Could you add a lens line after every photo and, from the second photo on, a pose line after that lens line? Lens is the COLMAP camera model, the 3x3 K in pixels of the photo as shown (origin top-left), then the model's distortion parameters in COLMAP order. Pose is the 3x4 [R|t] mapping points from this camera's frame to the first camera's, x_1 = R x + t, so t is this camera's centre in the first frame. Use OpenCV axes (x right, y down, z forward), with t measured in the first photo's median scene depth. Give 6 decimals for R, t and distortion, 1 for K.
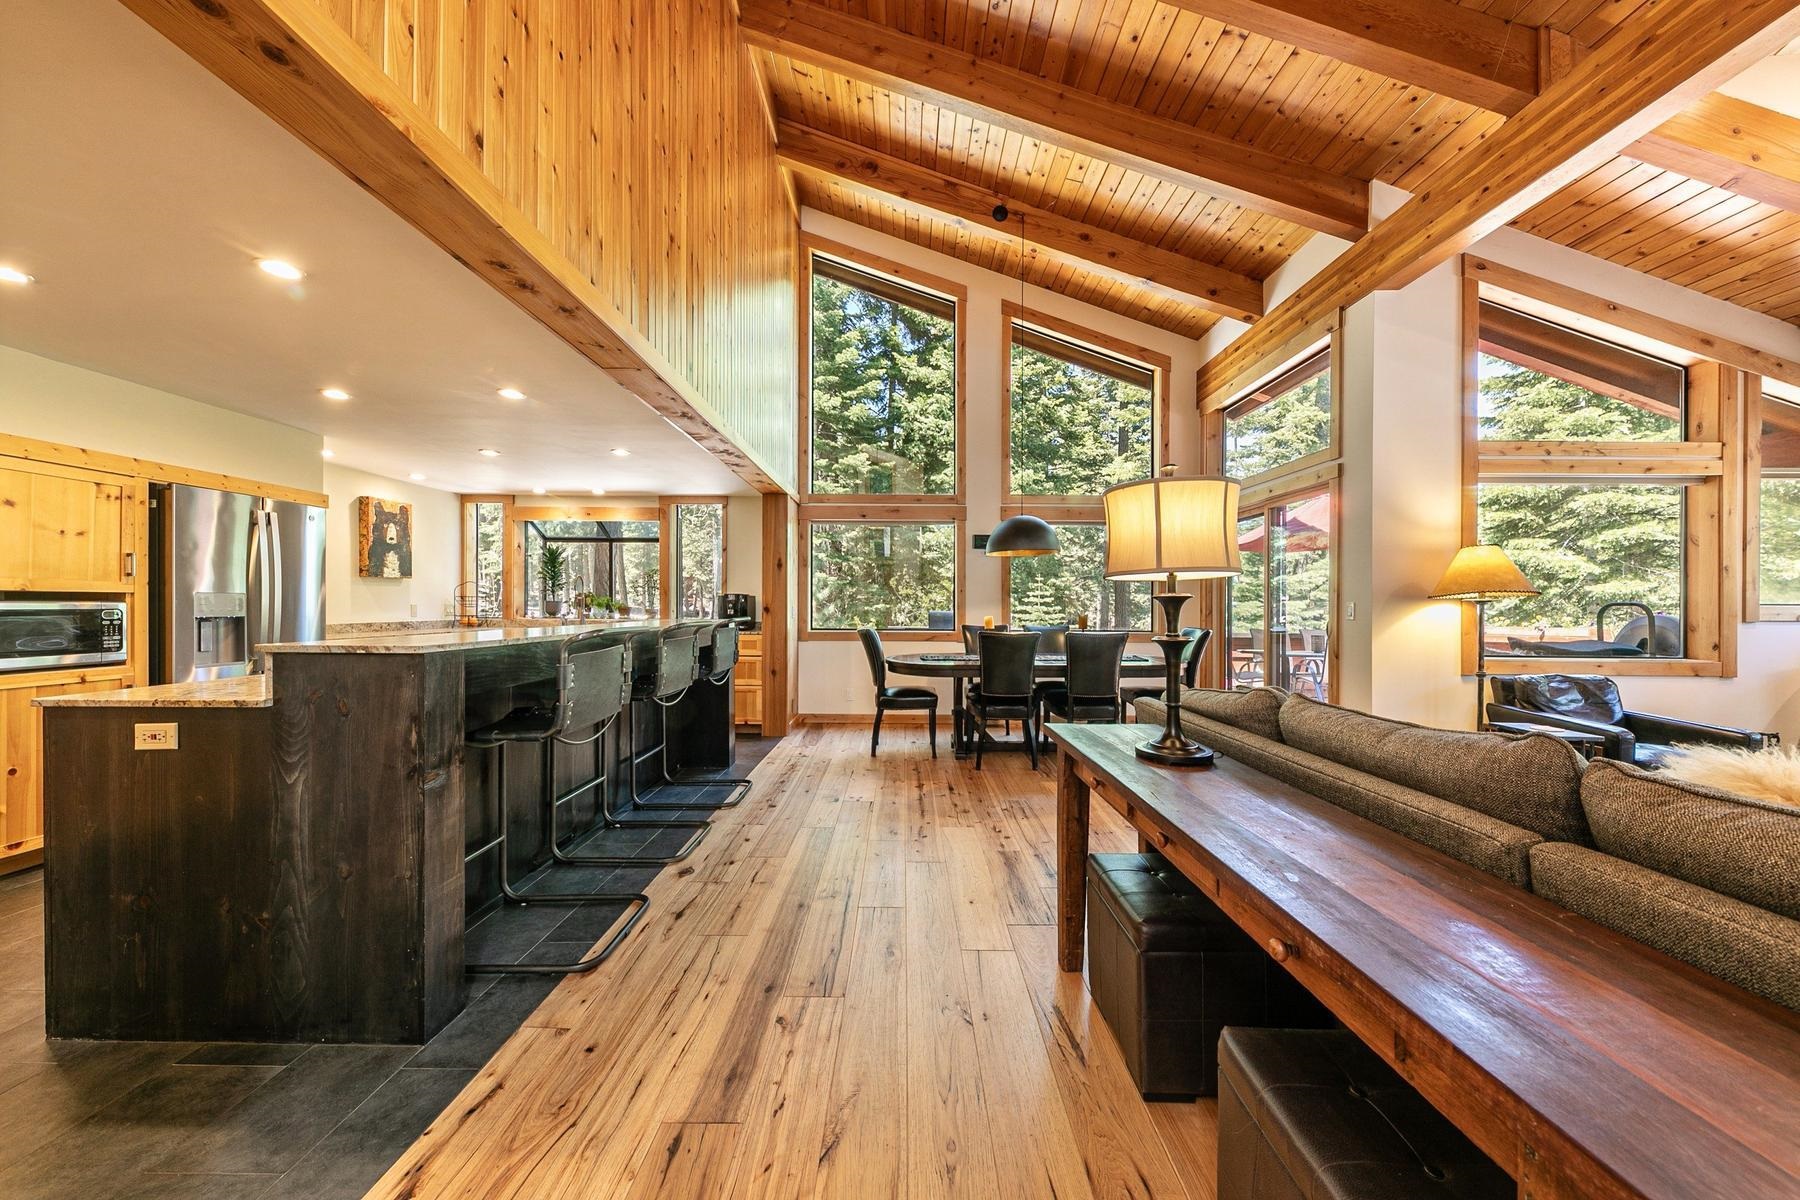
lens RADIAL K [[624.4, 0, 897.0], [0, 624.4, 613.7], [0, 0, 1]] dist [0.008227, -0.000258]
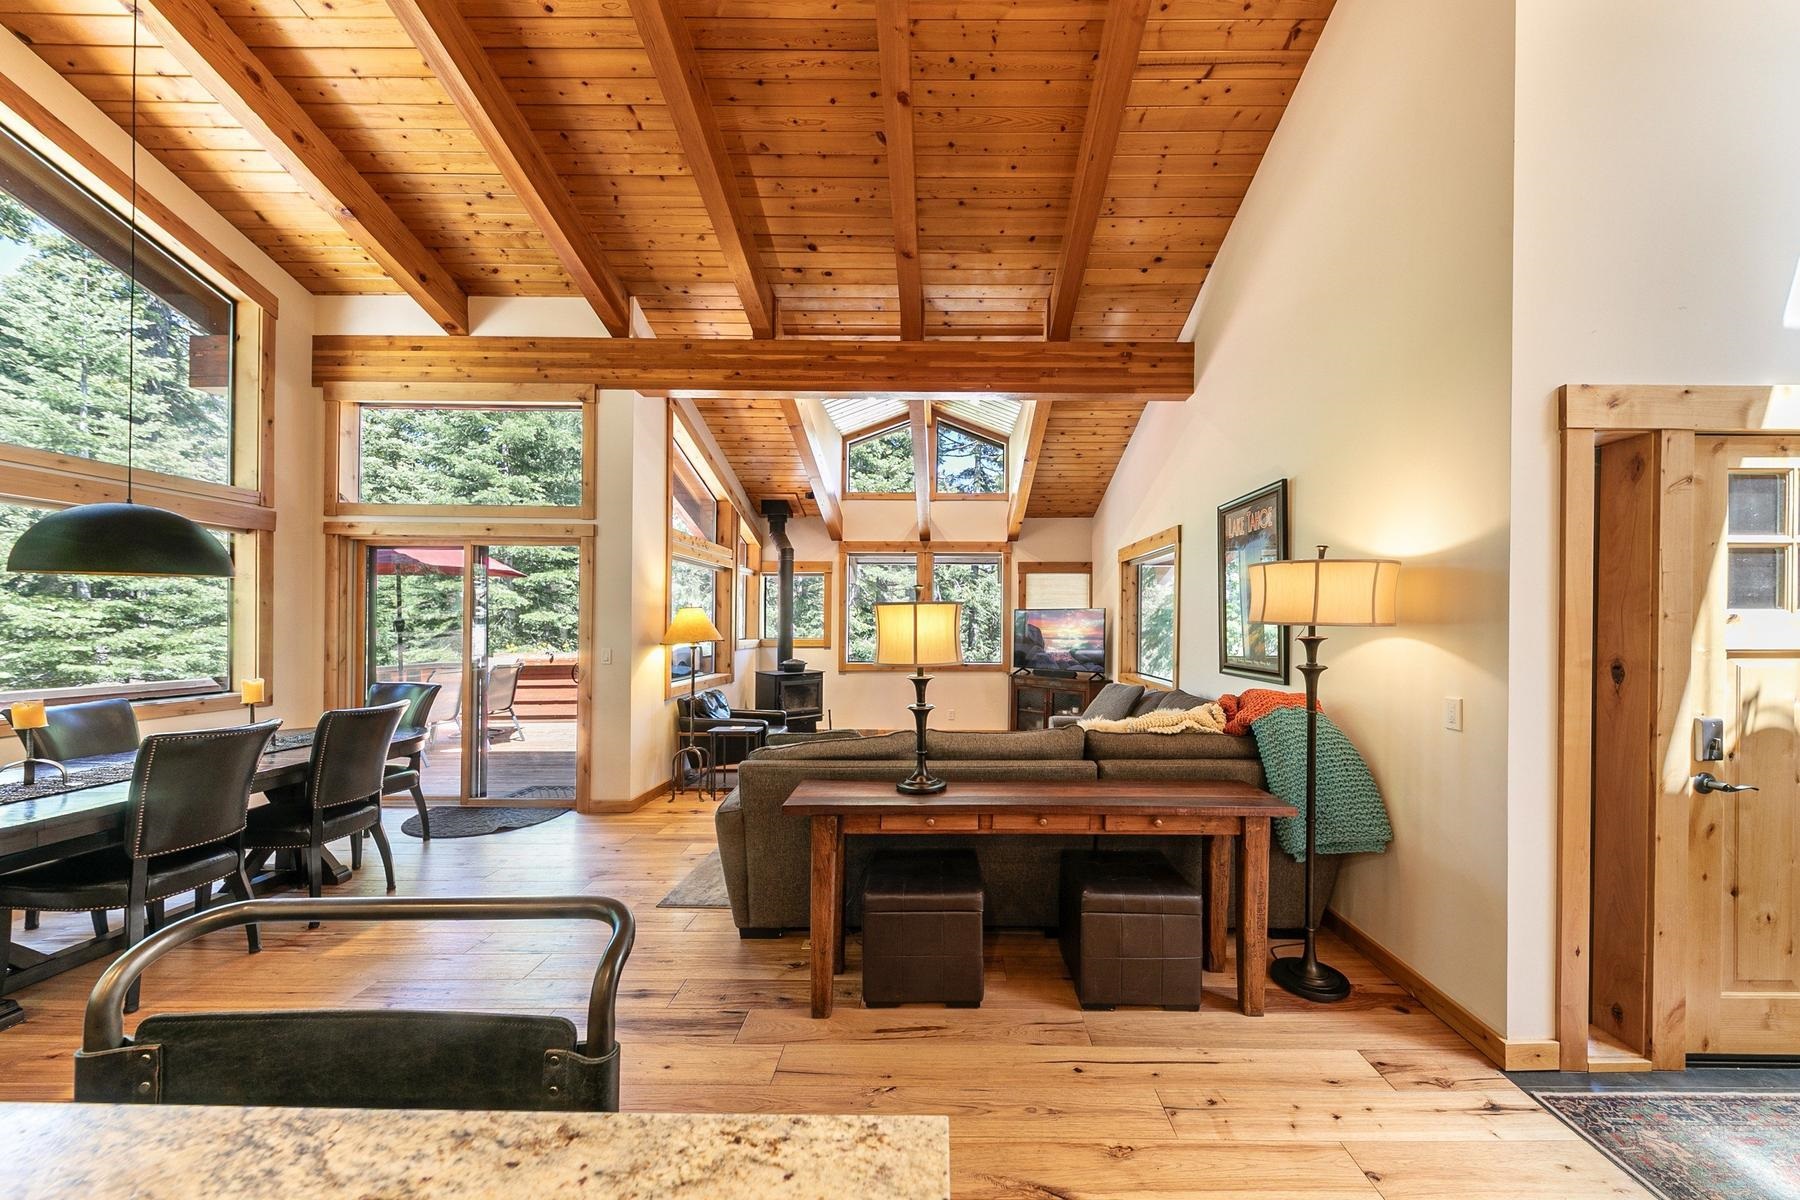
lens RADIAL K [[624.4, 0, 953.8], [0, 624.4, 629.4], [0, 0, 1]] dist [0.008227, -0.000258]
pose [[0.012097, -0.008106, 0.999894, -0.264326], [0.006065, 0.999949, 0.008033, -0.040544], [-0.999908, 0.005968, 0.012146, 0.238492]]
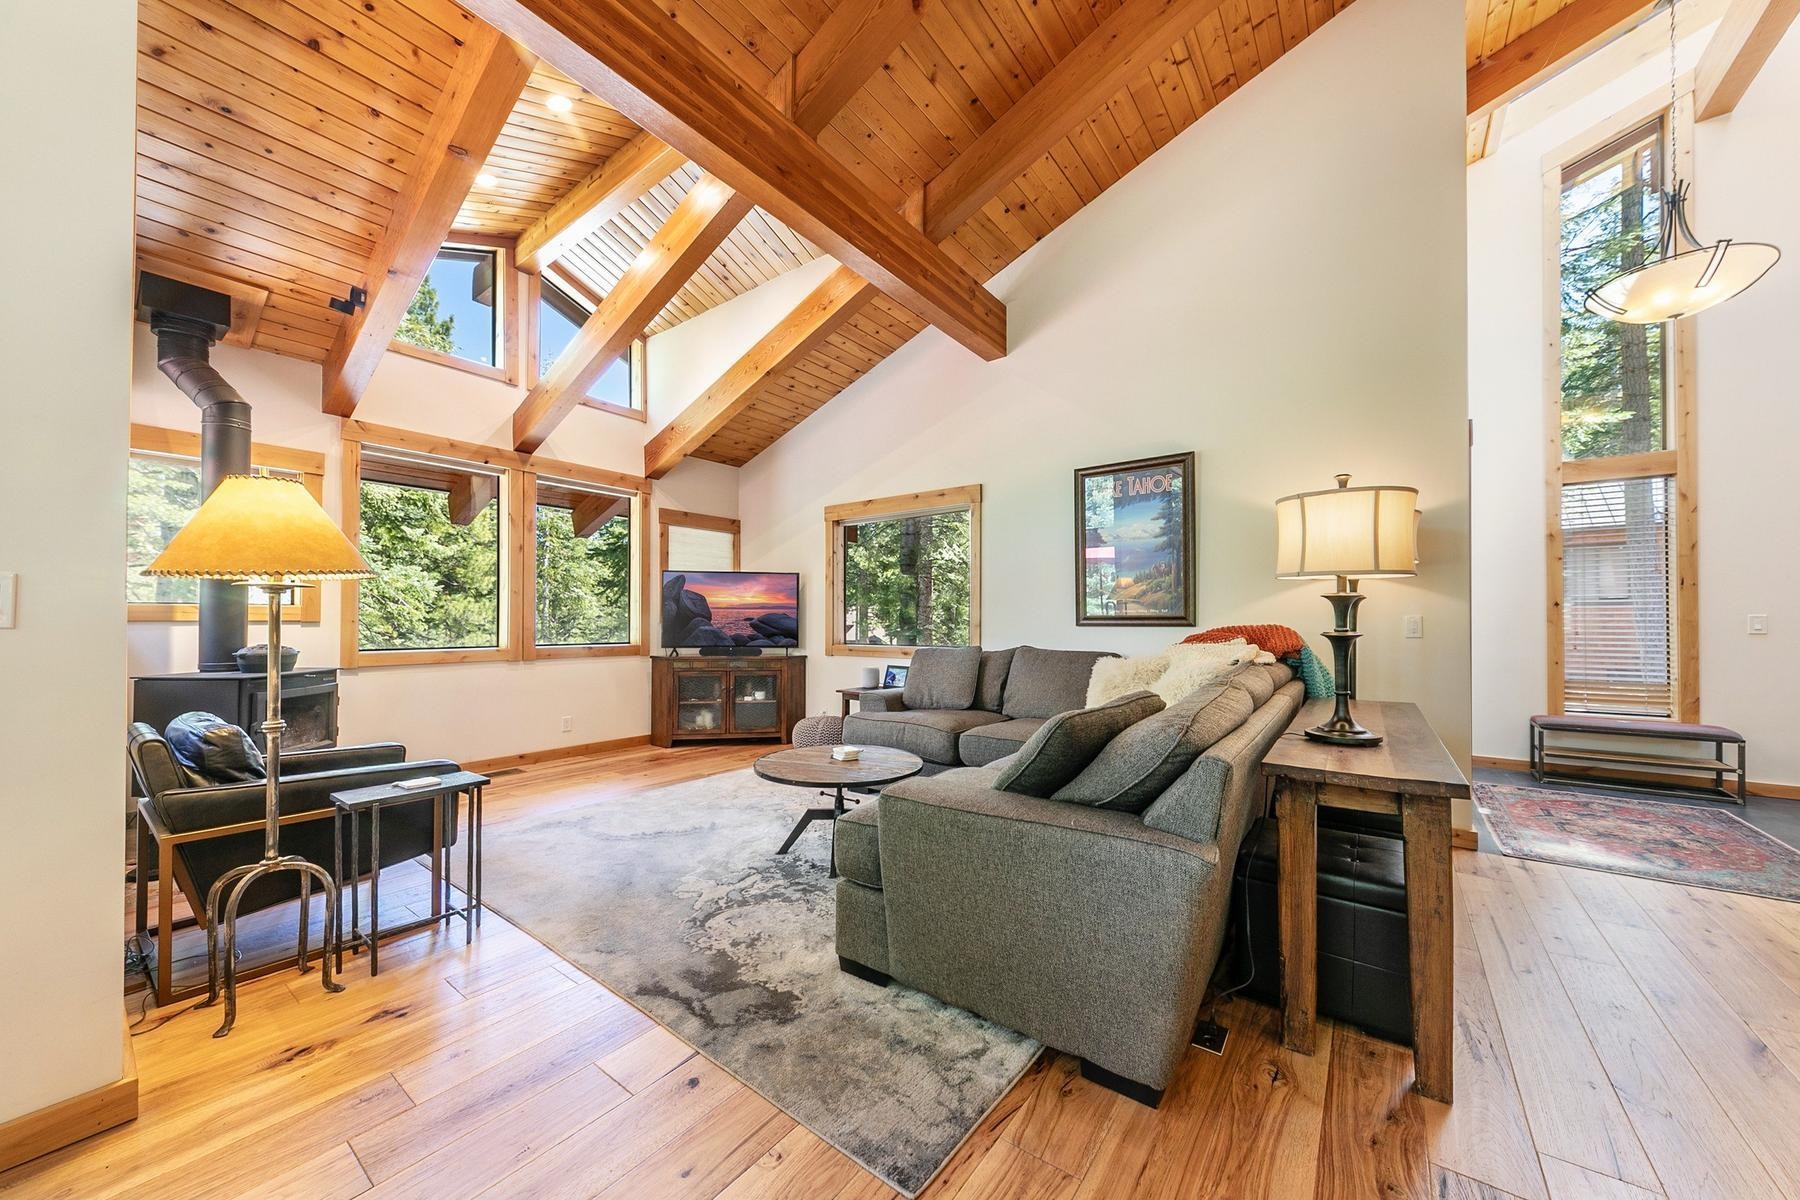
lens RADIAL K [[624.4, 0, 884.7], [0, 624.4, 626.3], [0, 0, 1]] dist [0.008227, -0.000258]
pose [[-0.789512, -0.002659, 0.613729, 0.126066], [0.005648, 0.999917, 0.011599, 0.003095], [-0.613709, 0.012624, -0.789432, 0.645983]]
